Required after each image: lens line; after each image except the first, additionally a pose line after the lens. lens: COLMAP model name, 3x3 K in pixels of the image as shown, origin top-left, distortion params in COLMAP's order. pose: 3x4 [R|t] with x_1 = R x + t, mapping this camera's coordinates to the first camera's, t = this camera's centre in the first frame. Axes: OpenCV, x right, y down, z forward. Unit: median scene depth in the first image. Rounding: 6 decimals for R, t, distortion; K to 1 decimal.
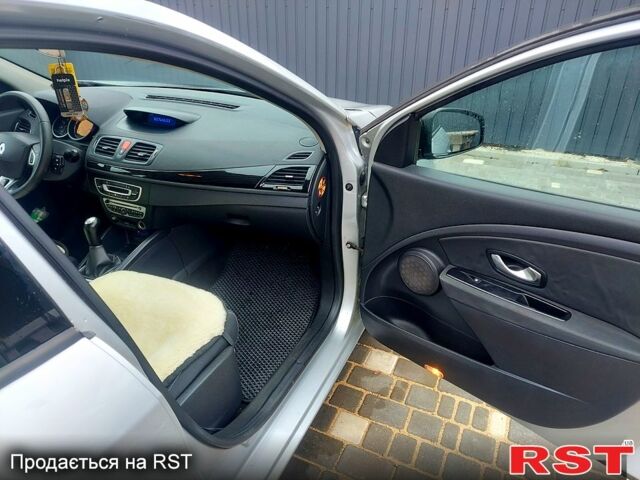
lens RADIAL K [[451.5, 0, 320.0], [0, 451.5, 240.0], [0, 0, 1]] dist [0.021750, 0.001910]
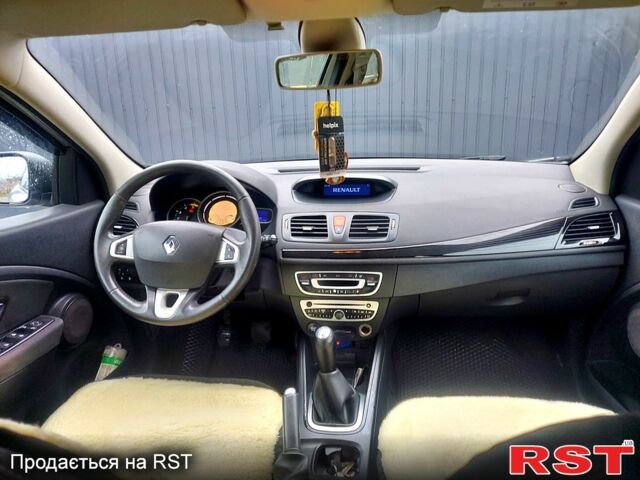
lens RADIAL K [[451.5, 0, 320.0], [0, 451.5, 240.0], [0, 0, 1]] dist [0.021750, 0.001910]
pose [[0.950893, -0.119800, 0.285396, -0.672884], [0.179105, 0.964976, -0.191682, -0.047345], [-0.252437, 0.233385, 0.939046, 0.342900]]
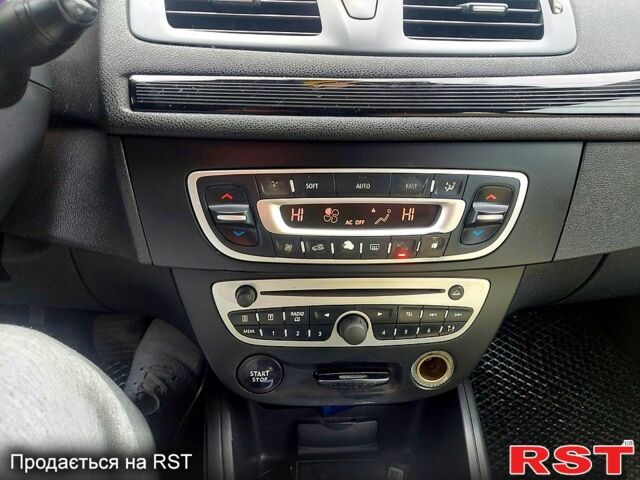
lens RADIAL K [[451.5, 0, 320.0], [0, 451.5, 240.0], [0, 0, 1]] dist [0.021750, 0.001910]
pose [[0.871564, -0.169679, 0.459984, -0.553116], [0.211395, 0.976569, -0.040309, -0.098969], [-0.442366, 0.132370, 0.887012, 0.861855]]
